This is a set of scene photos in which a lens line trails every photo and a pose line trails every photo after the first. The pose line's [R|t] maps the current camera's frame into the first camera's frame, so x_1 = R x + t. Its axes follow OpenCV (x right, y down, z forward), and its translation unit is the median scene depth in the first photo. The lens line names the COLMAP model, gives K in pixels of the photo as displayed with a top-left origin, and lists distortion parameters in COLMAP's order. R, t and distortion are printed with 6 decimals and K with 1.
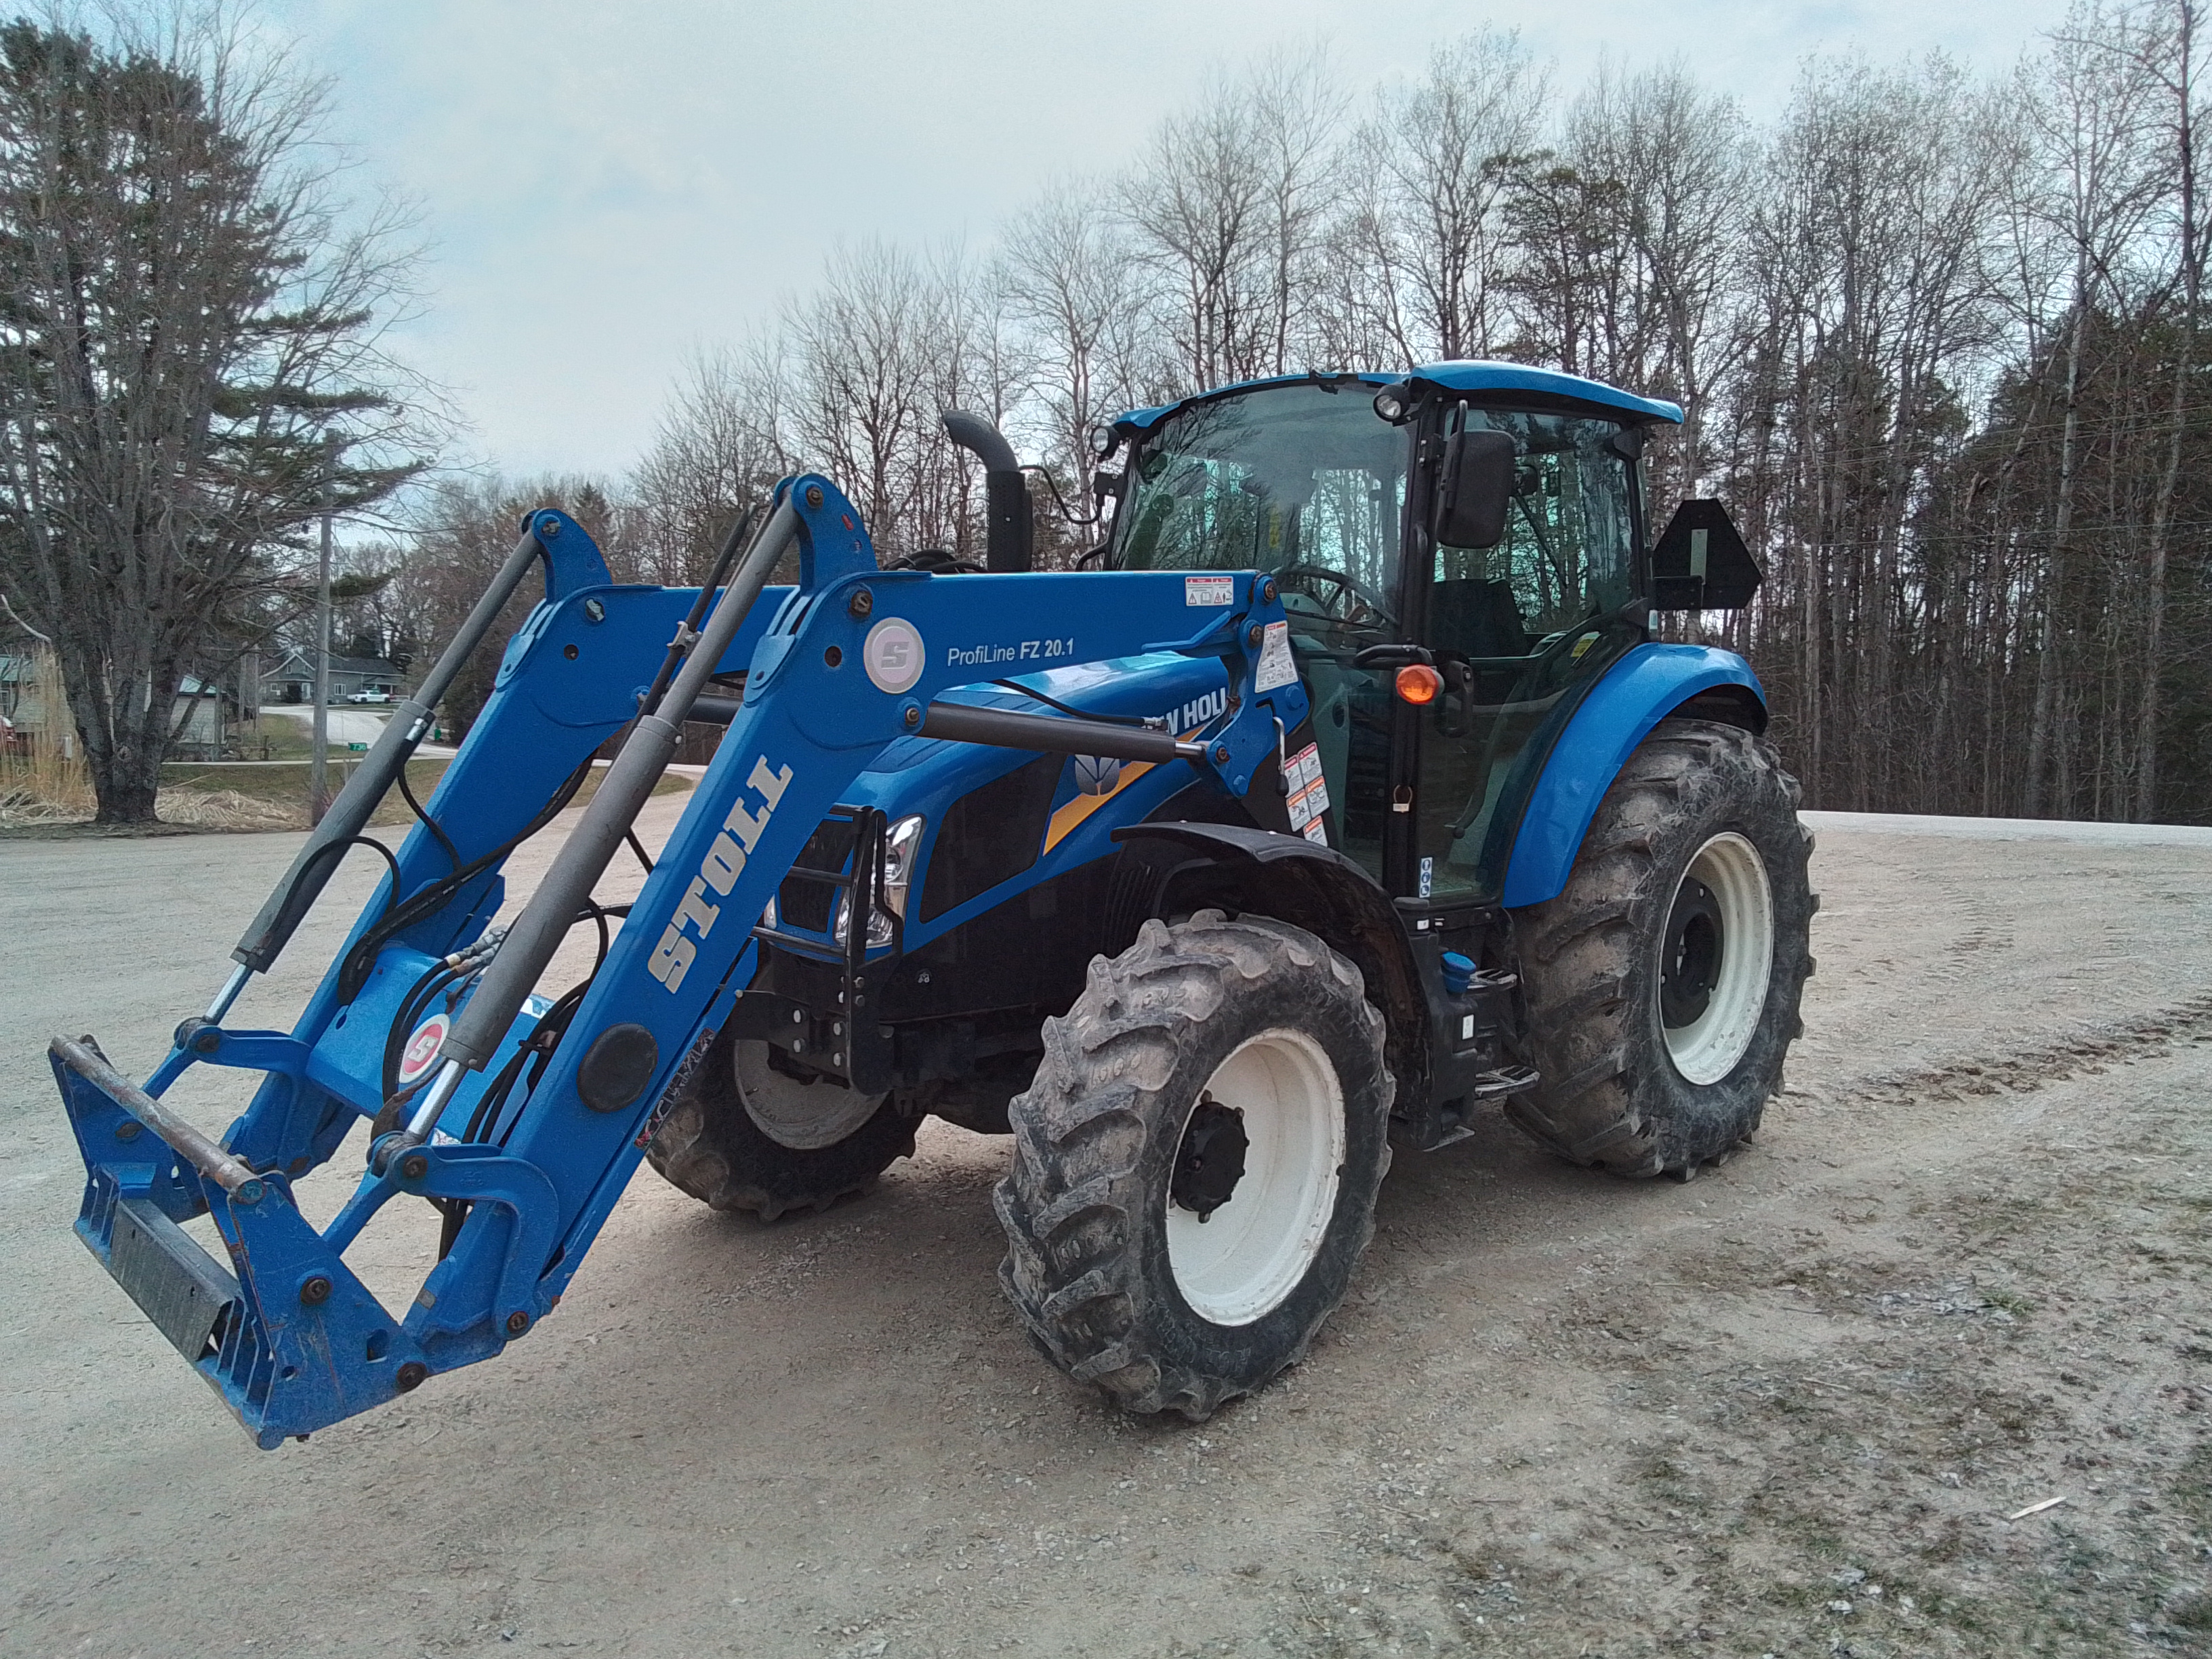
lens RADIAL K [[1607.0, 0, 1105.5], [0, 1607.0, 831.7], [0, 0, 1]] dist [0.037733, -0.030555]
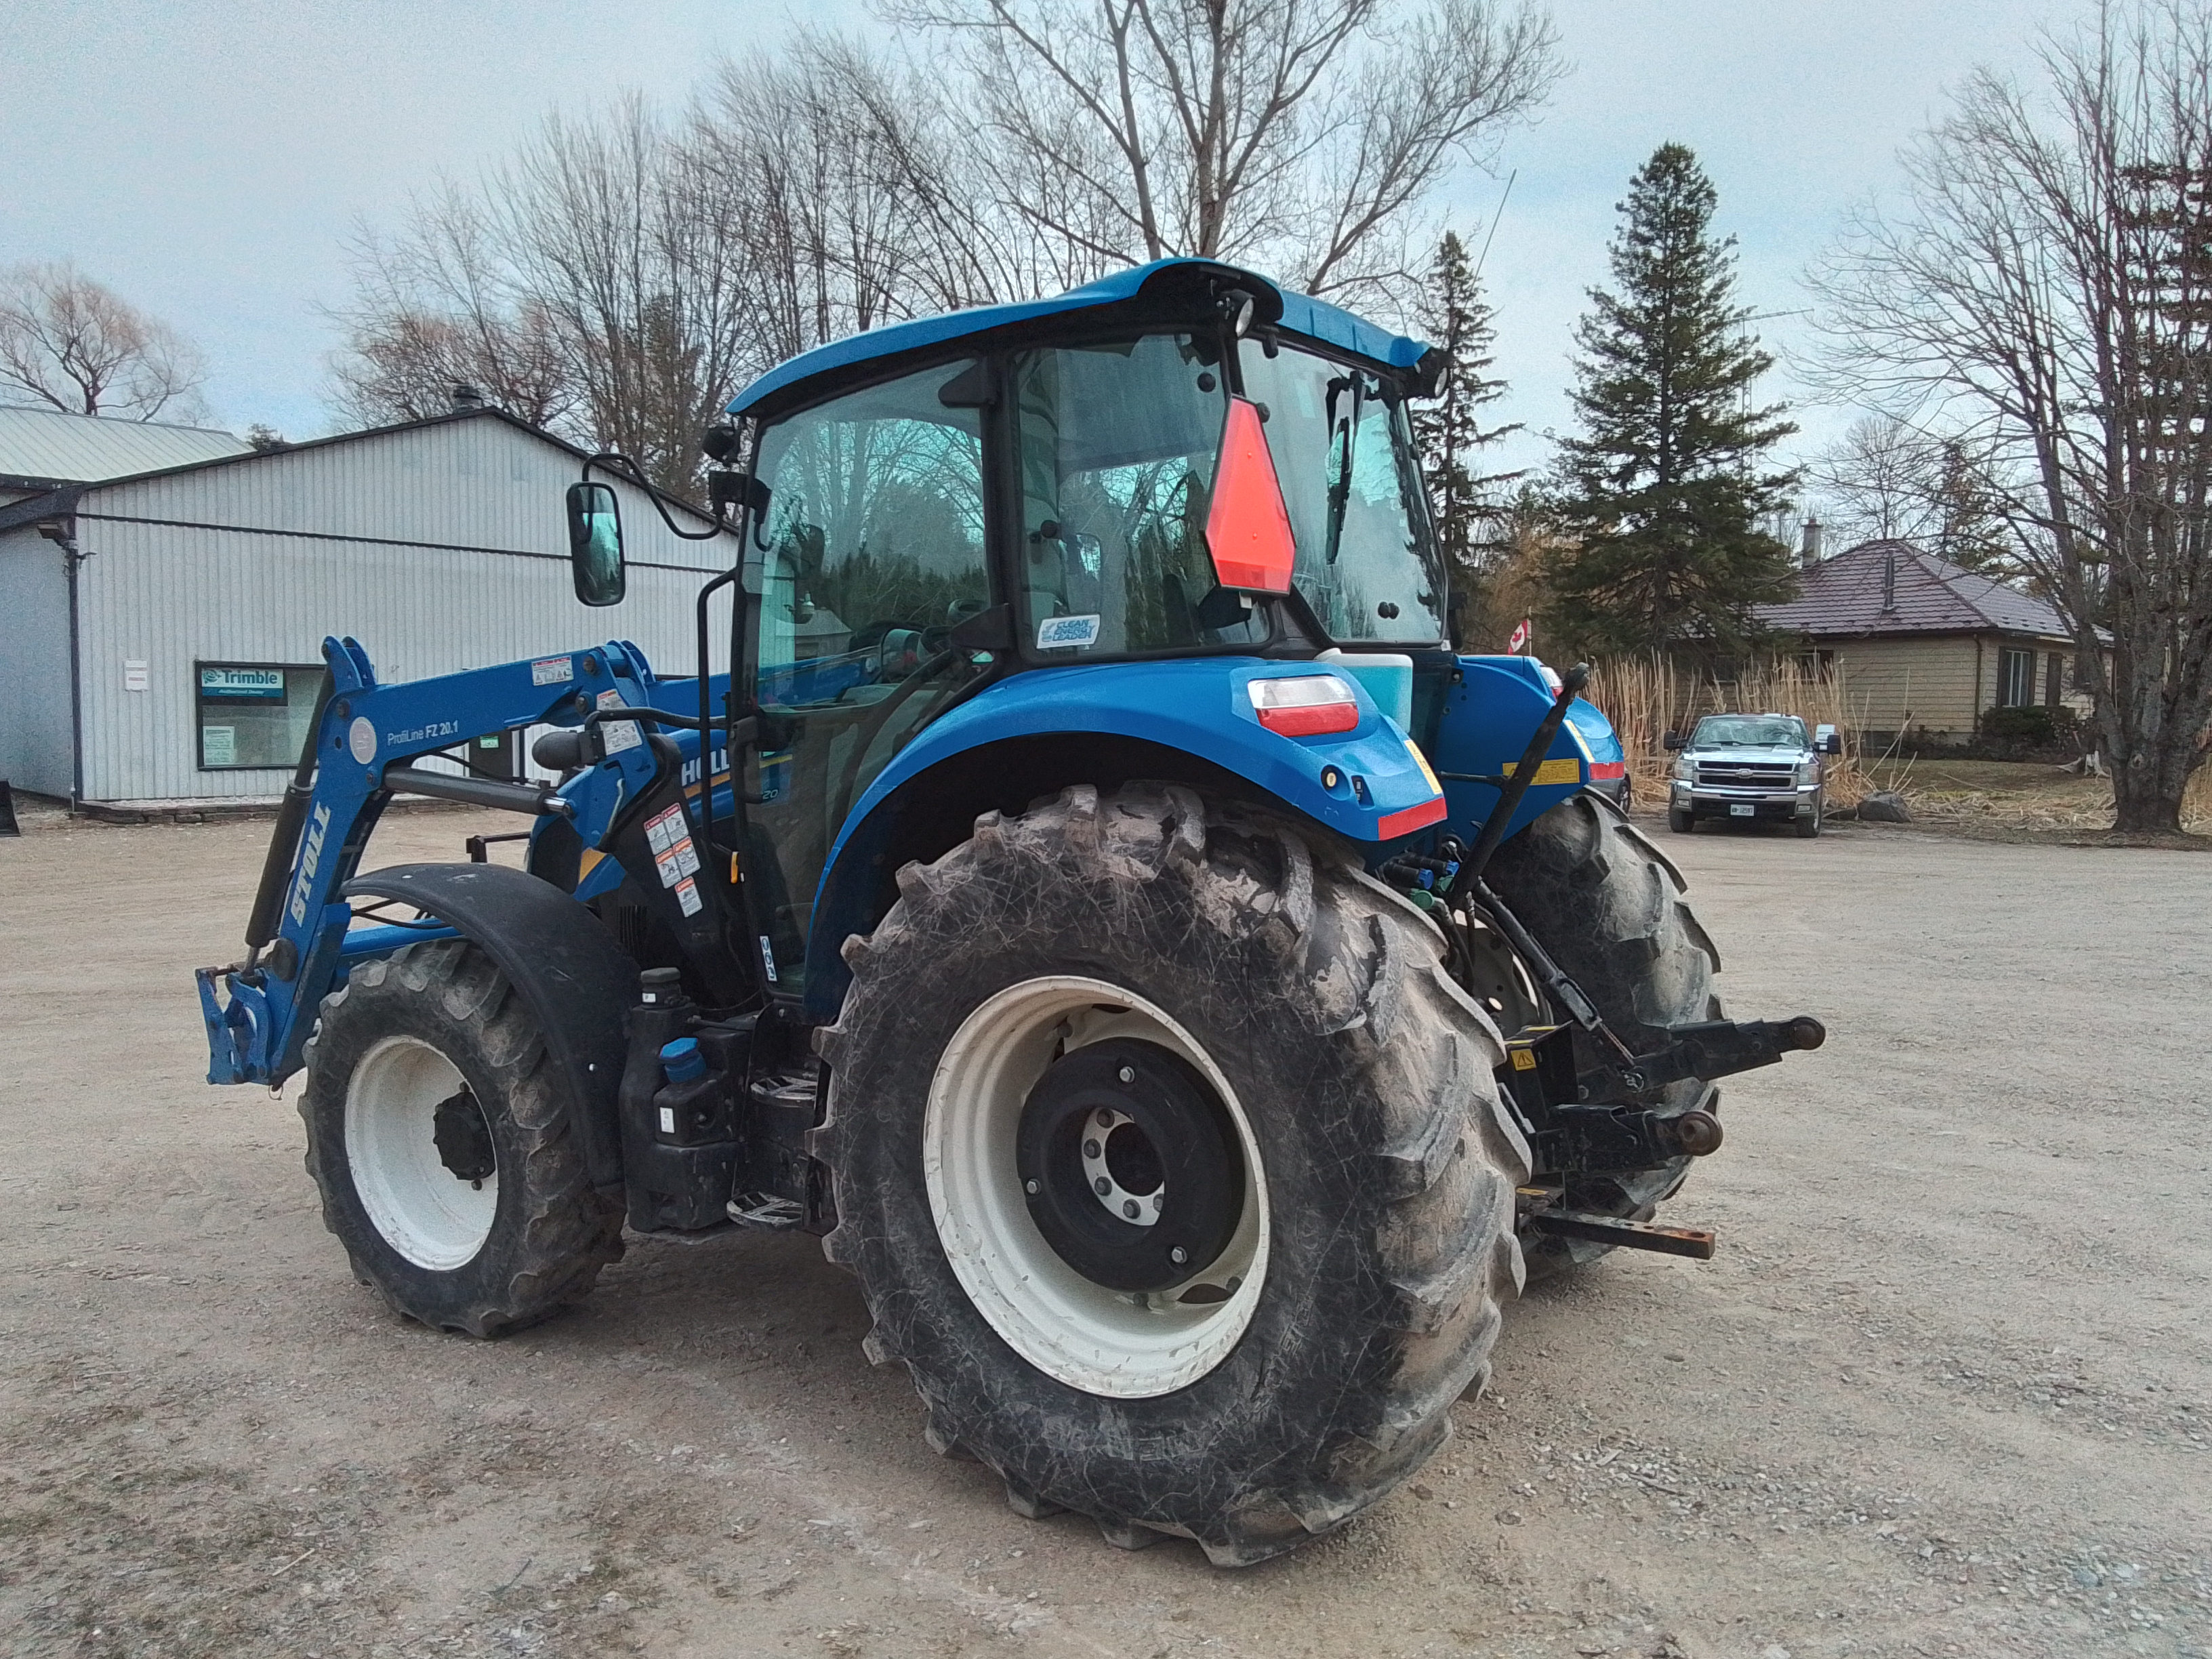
lens RADIAL K [[1607.0, 0, 1106.3], [0, 1607.0, 833.7], [0, 0, 1]] dist [0.037733, -0.030555]
pose [[0.147454, 0.055272, -0.987523, 1.176208], [-0.049247, 0.997609, 0.048483, -0.099055], [0.987842, 0.041483, 0.149824, 1.122403]]
